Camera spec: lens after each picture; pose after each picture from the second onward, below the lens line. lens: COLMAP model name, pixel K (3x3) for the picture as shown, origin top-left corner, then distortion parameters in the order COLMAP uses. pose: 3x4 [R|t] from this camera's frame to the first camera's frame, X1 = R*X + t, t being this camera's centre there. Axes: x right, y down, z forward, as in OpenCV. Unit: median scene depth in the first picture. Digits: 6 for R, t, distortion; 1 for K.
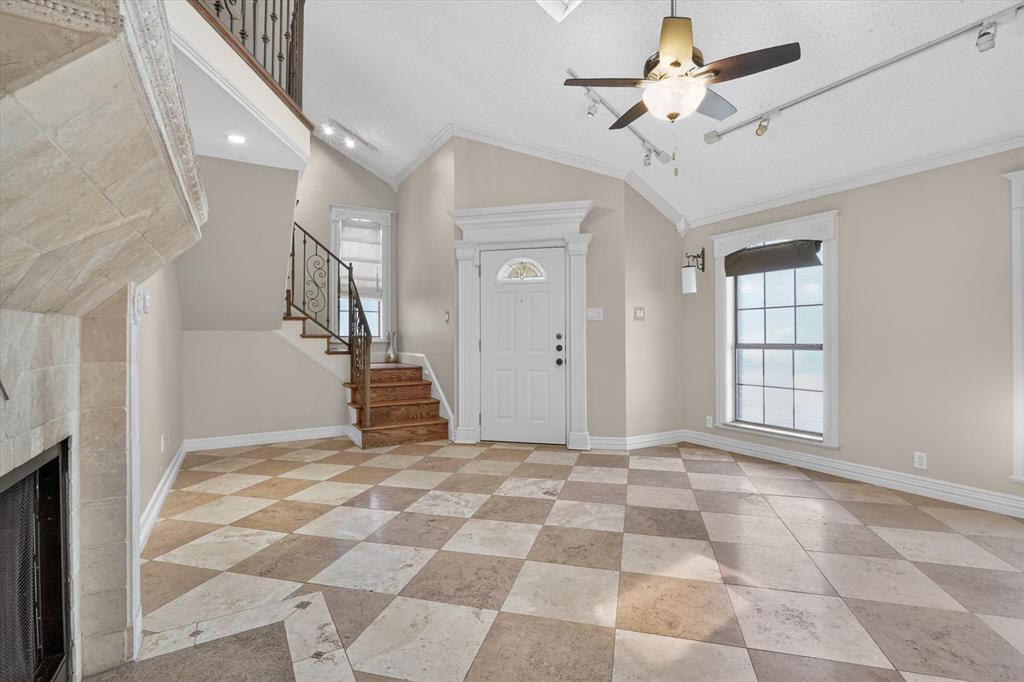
lens RADIAL K [[473.3, 0, 521.8], [0, 473.3, 337.0], [0, 0, 1]] dist [-0.017952, 0.006985]
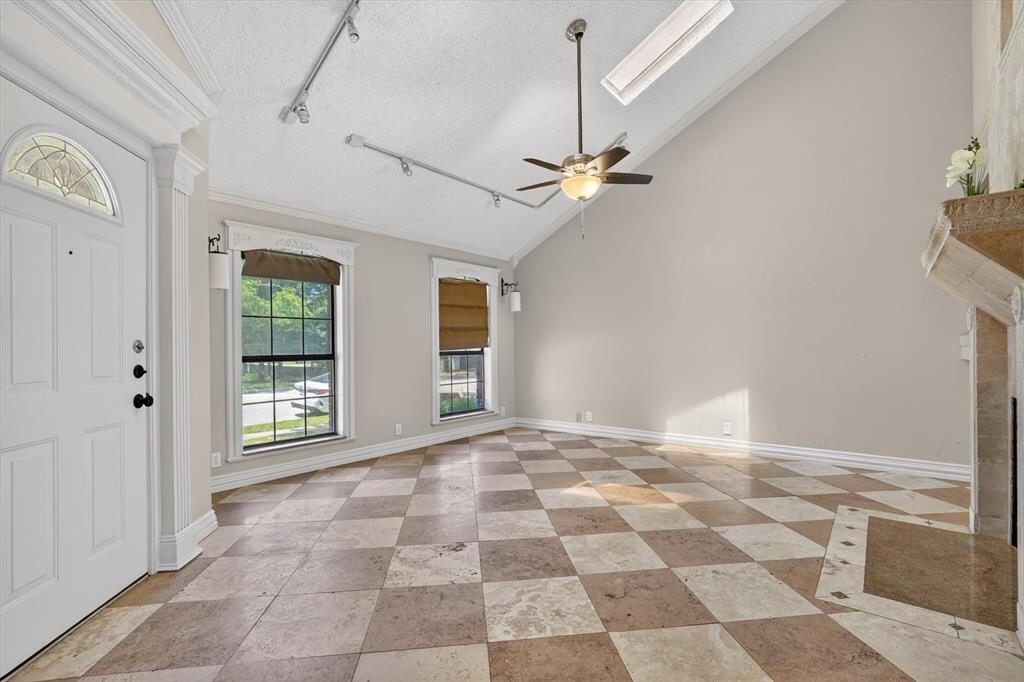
lens RADIAL K [[473.3, 0, 509.1], [0, 473.3, 347.7], [0, 0, 1]] dist [-0.017952, 0.006985]
pose [[-0.334579, 0.004129, 0.942359, -0.468878], [0.012503, 0.999922, 0.000058, 0.004310], [-0.942285, 0.011802, -0.334604, 0.792303]]
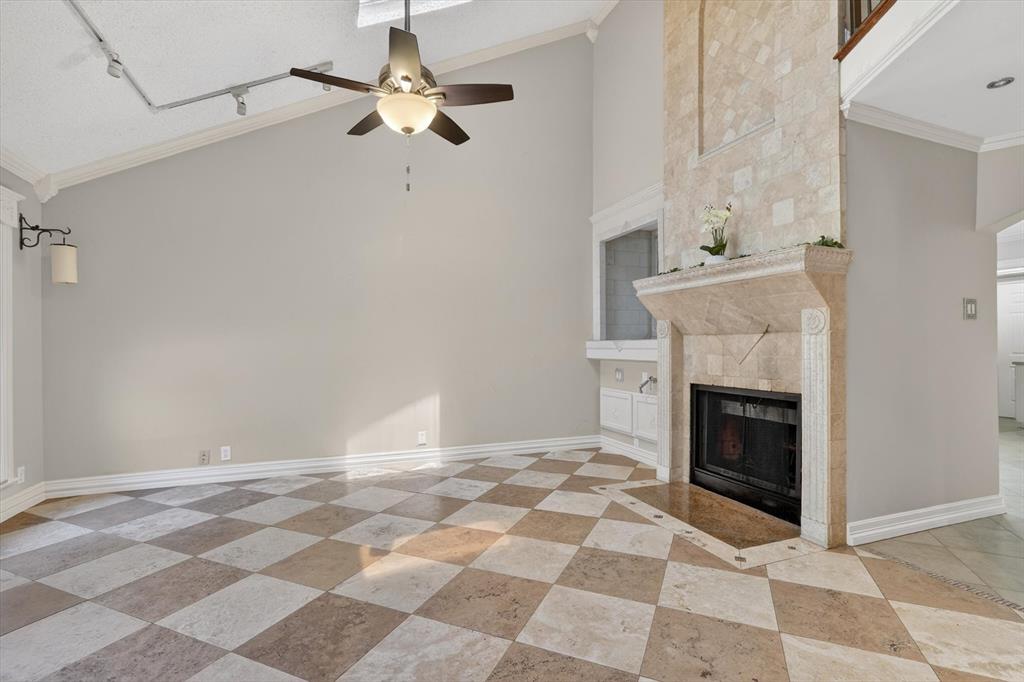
lens RADIAL K [[473.3, 0, 519.7], [0, 473.3, 345.6], [0, 0, 1]] dist [-0.017952, 0.006985]
pose [[-0.986378, 0.005764, 0.164393, -0.038410], [0.005574, 0.999983, -0.001617, 0.002255], [-0.164399, -0.000679, -0.986394, 0.903551]]
